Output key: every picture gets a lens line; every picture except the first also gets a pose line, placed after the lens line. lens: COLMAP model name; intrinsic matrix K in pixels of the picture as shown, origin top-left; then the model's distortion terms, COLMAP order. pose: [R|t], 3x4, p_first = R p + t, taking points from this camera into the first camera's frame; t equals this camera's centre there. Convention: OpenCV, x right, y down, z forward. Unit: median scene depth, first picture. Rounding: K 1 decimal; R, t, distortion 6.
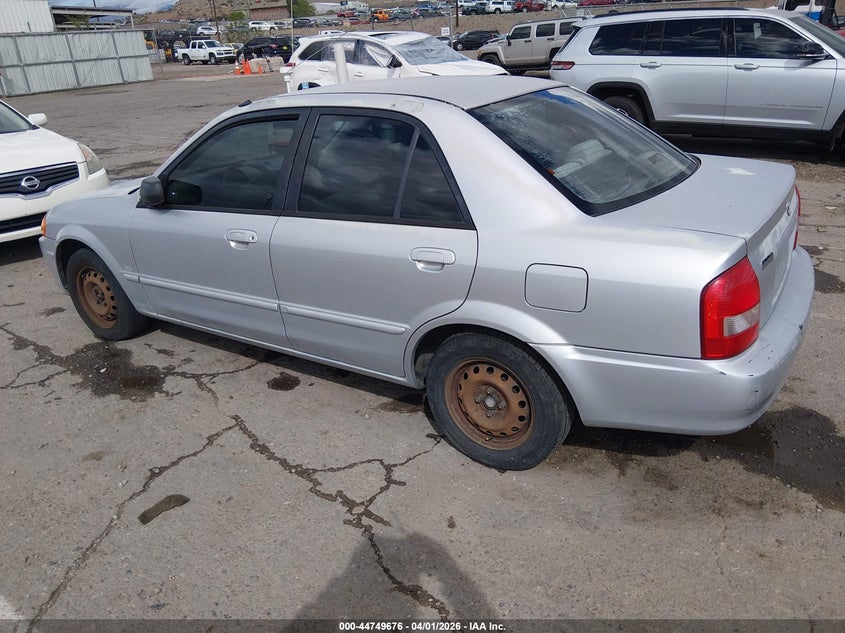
lens RADIAL K [[665.9, 0, 422.0], [0, 665.9, 314.9], [0, 0, 1]] dist [-0.005584, -0.022476]
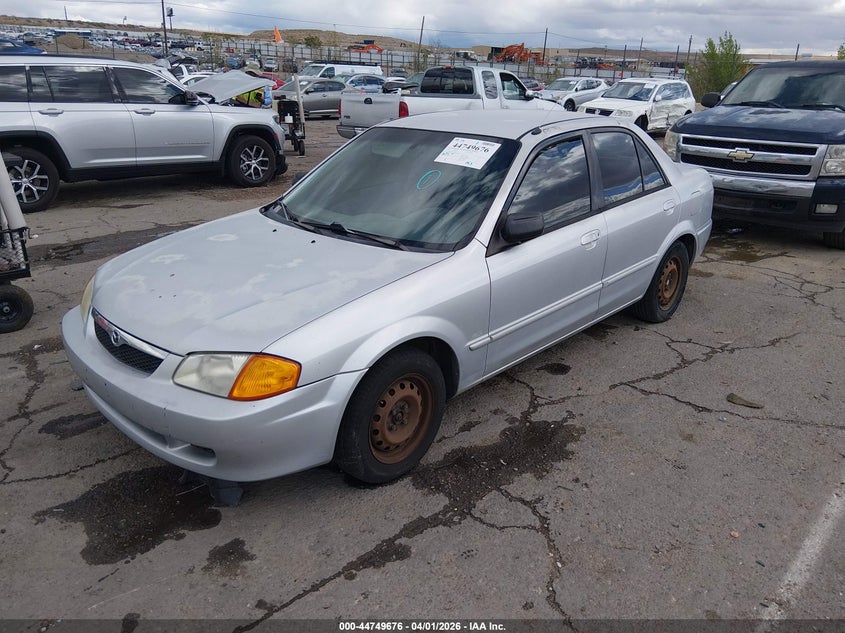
lens RADIAL K [[665.9, 0, 420.9], [0, 665.9, 320.4], [0, 0, 1]] dist [-0.005584, -0.022476]
pose [[0.152321, -0.290822, 0.944574, -1.202025], [0.355240, 0.907966, 0.222265, -0.287296], [-0.922281, 0.301695, 0.241614, 0.840290]]
